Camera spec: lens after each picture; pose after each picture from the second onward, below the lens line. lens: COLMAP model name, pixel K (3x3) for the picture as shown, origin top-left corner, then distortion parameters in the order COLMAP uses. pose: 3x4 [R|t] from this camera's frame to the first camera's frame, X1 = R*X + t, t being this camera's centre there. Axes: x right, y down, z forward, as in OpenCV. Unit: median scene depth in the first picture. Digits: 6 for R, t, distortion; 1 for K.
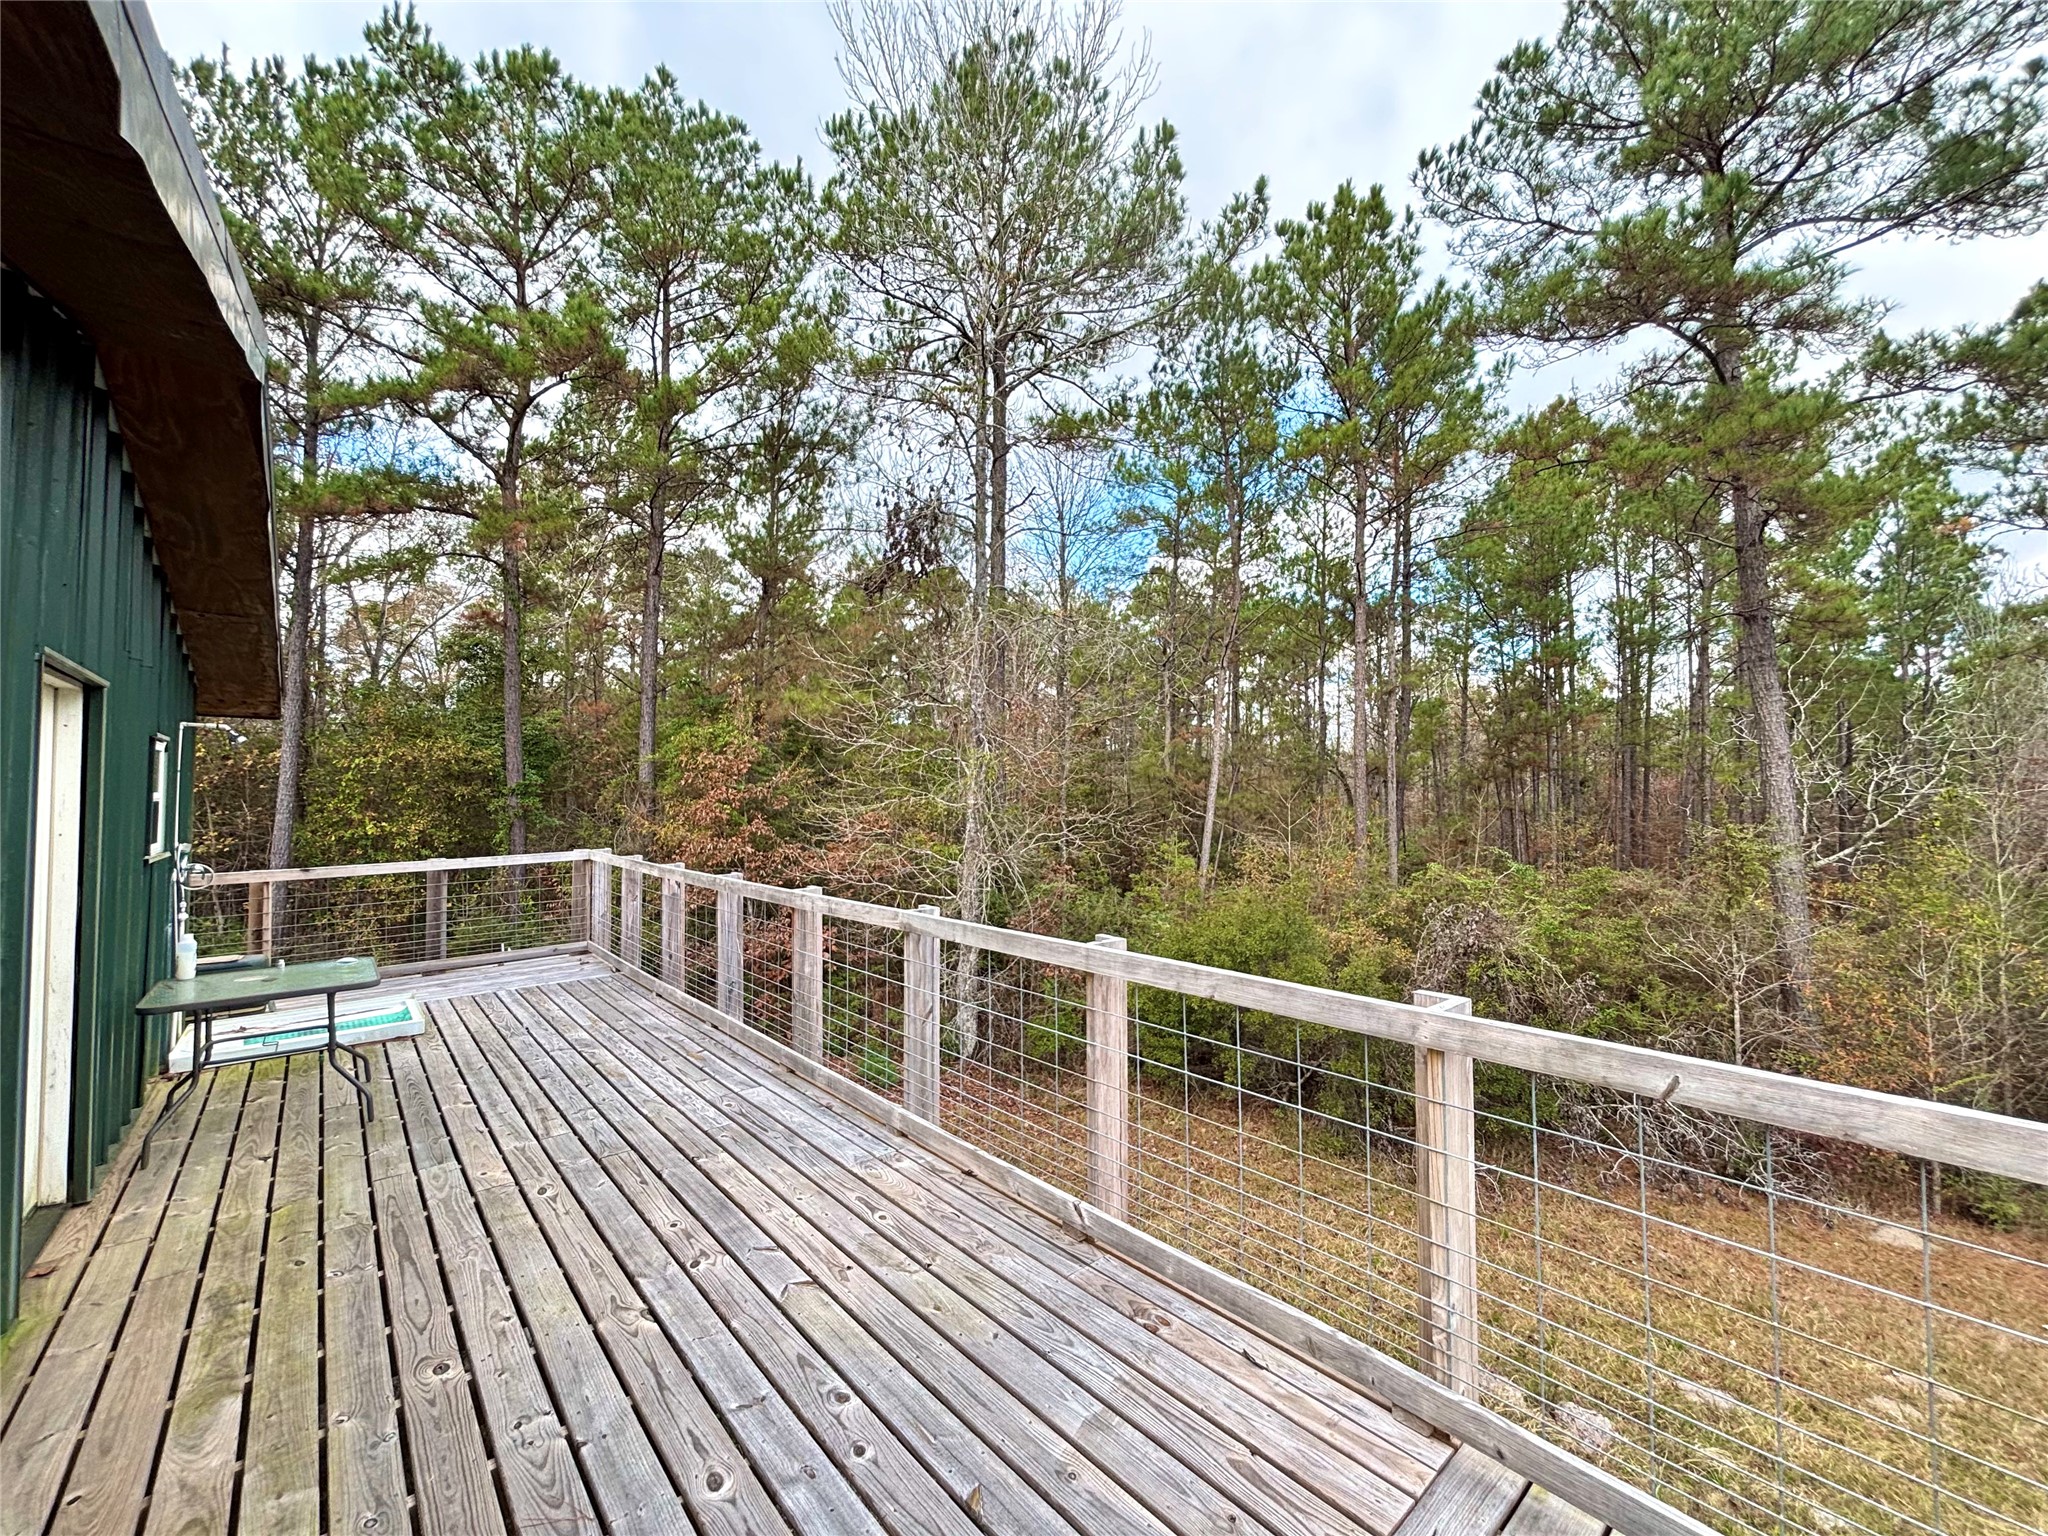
lens RADIAL K [[826.3, 0, 1028.2], [0, 826.3, 764.5], [0, 0, 1]] dist [-0.000333, 0.000161]
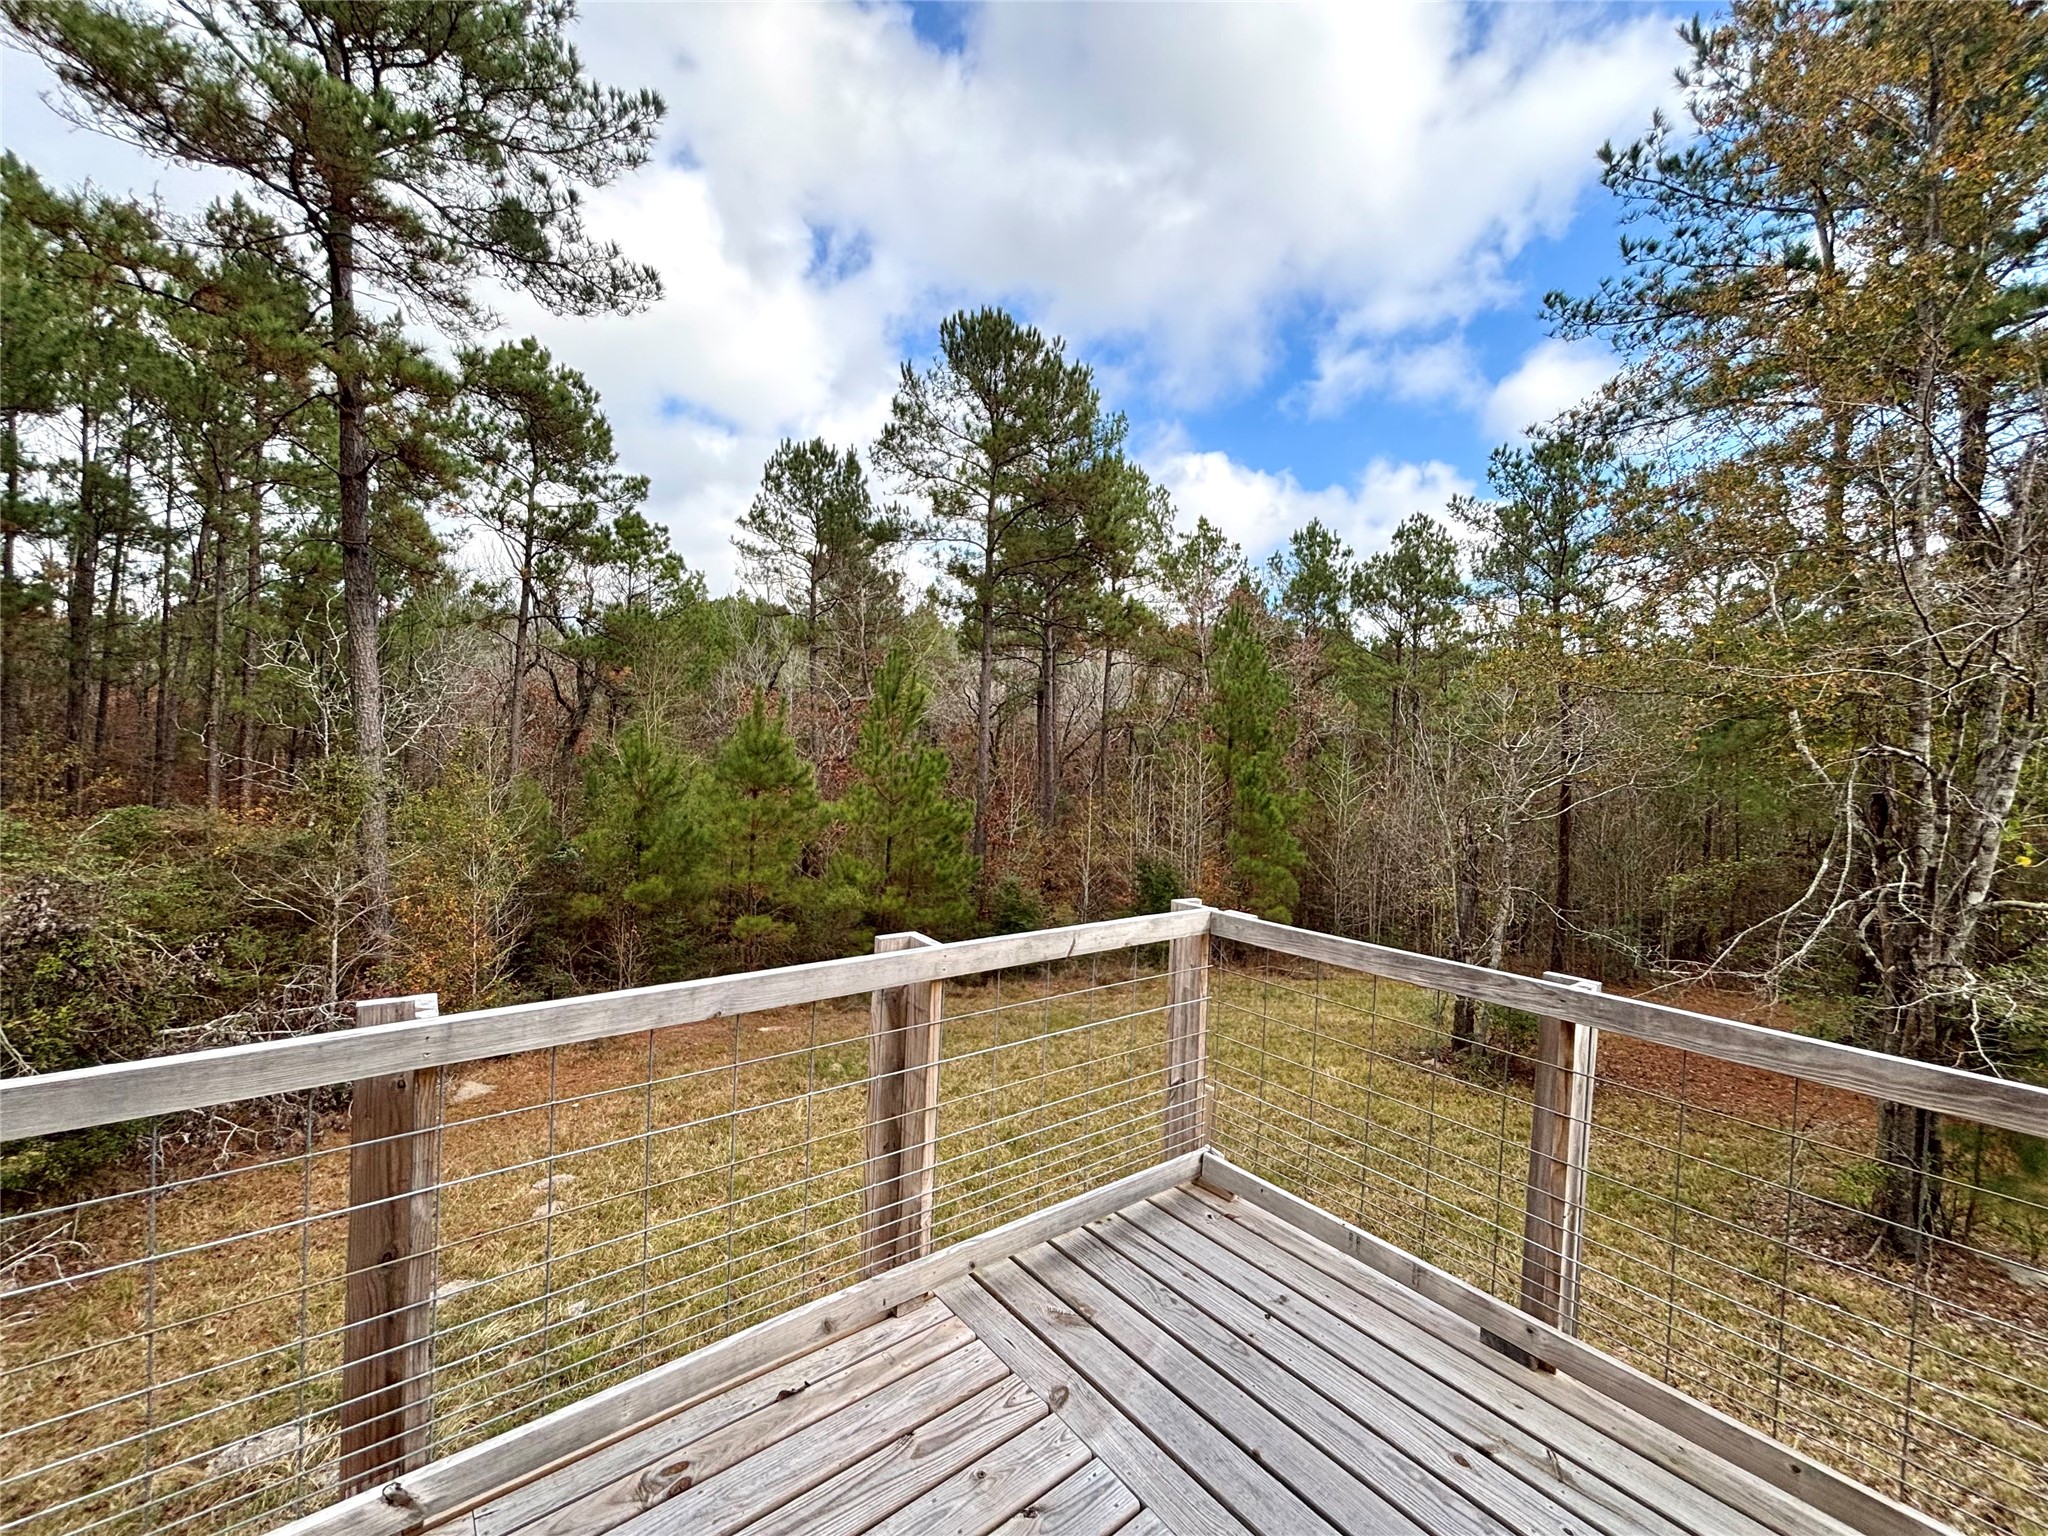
lens RADIAL K [[826.3, 0, 1026.4], [0, 826.3, 770.7], [0, 0, 1]] dist [-0.000333, 0.000161]
pose [[0.007065, -0.007519, 0.999947, -0.133211], [-0.093930, 0.995545, 0.008150, 0.005774], [-0.995554, -0.093983, 0.006327, 0.177018]]
